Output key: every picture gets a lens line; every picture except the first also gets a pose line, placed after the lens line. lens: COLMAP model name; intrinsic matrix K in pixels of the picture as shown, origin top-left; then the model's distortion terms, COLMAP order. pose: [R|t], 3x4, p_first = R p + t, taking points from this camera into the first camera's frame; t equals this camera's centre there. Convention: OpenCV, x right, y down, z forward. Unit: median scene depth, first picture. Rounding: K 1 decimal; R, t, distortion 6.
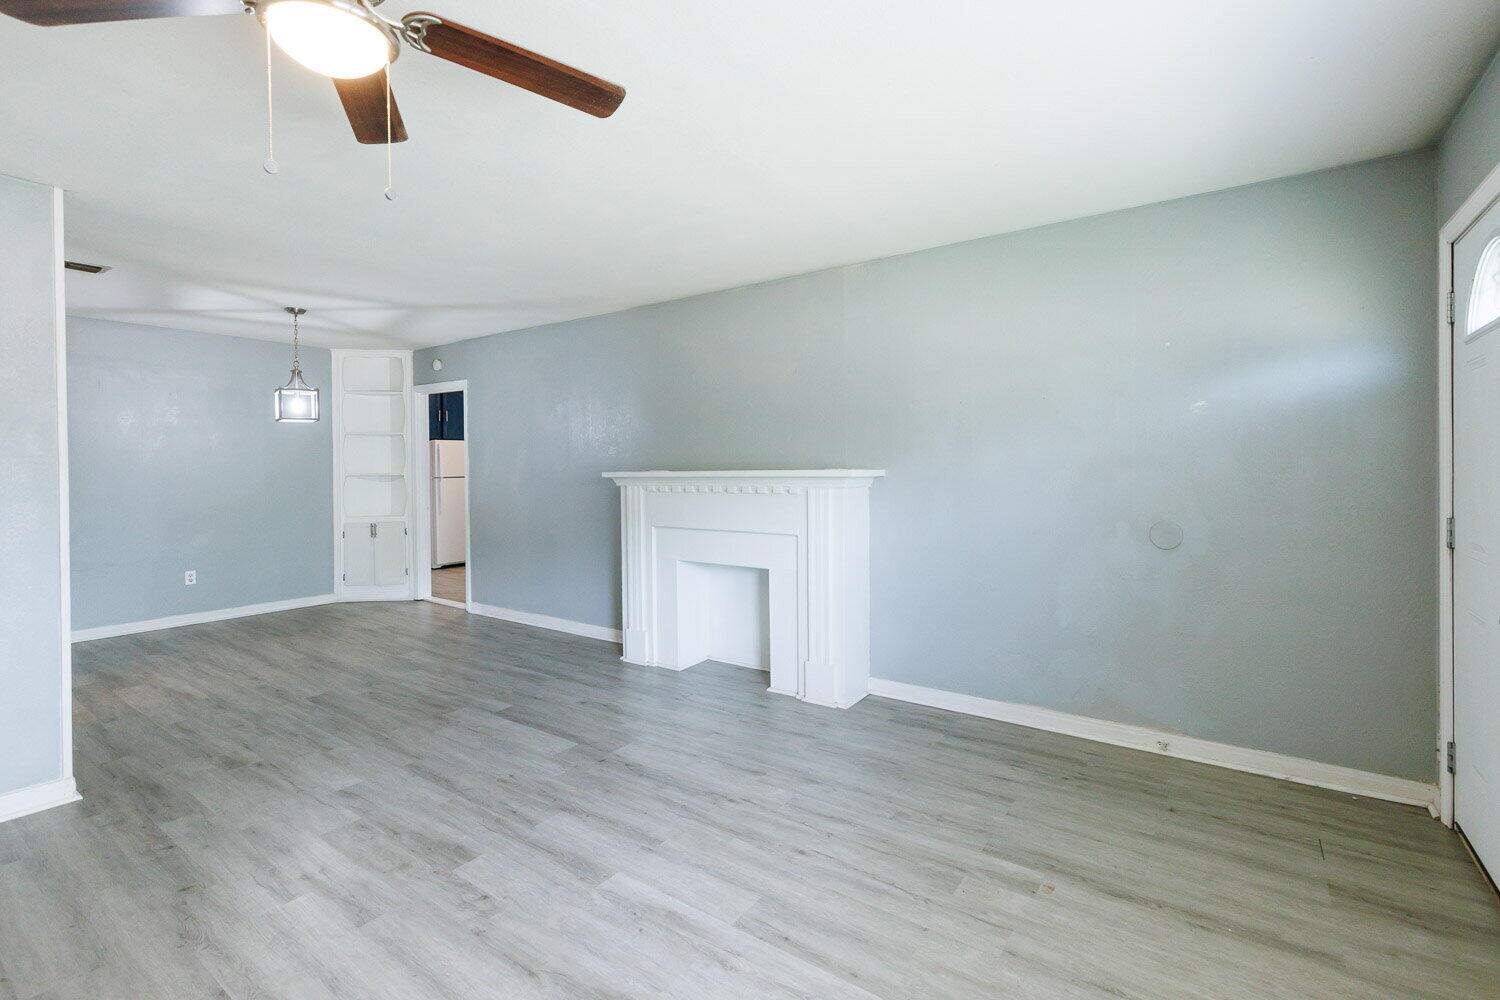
lens RADIAL K [[680.4, 0, 743.1], [0, 680.4, 472.5], [0, 0, 1]] dist [0.001660, 0.000476]
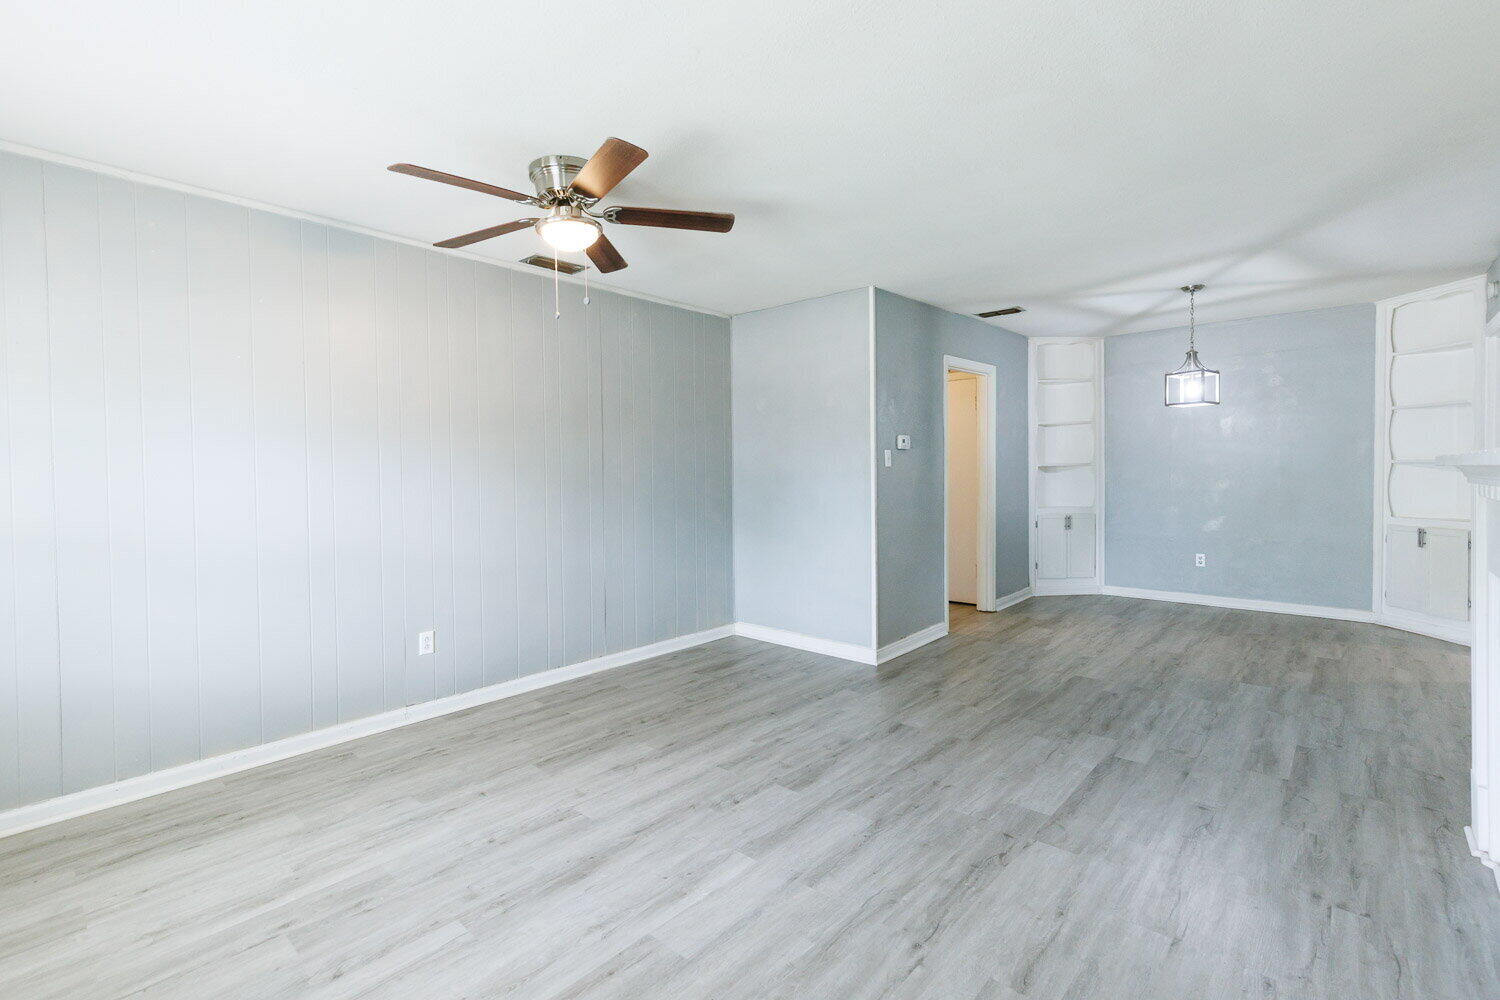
lens RADIAL K [[680.4, 0, 743.1], [0, 680.4, 472.5], [0, 0, 1]] dist [0.001660, 0.000476]
pose [[-0.112674, 0.013693, -0.993538, 0.547441], [0.003998, 0.999903, 0.013327, 0.005063], [0.993624, -0.002471, -0.112718, 0.750459]]
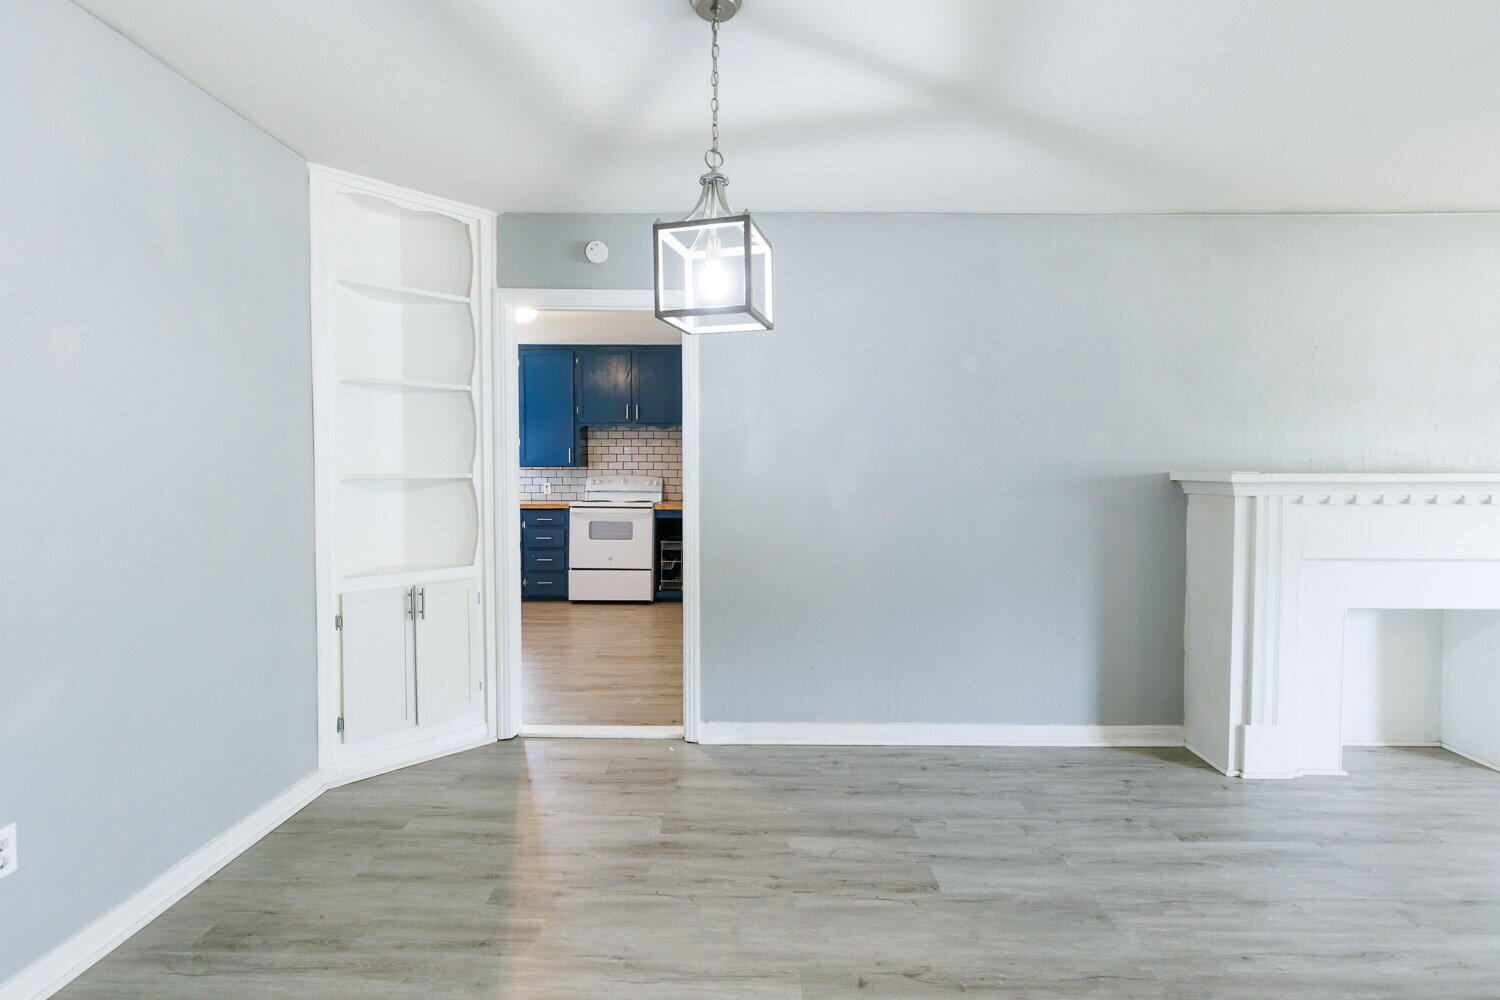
lens RADIAL K [[666.6, 0, 750.0], [0, 666.6, 500.0], [0, 0, 1]] dist [0.020611, -0.007085]
pose [[0.816972, -0.014675, 0.576490, -1.278170], [-0.004059, 0.999505, 0.031196, 0.007742], [-0.576663, -0.027826, 0.816508, 1.090817]]
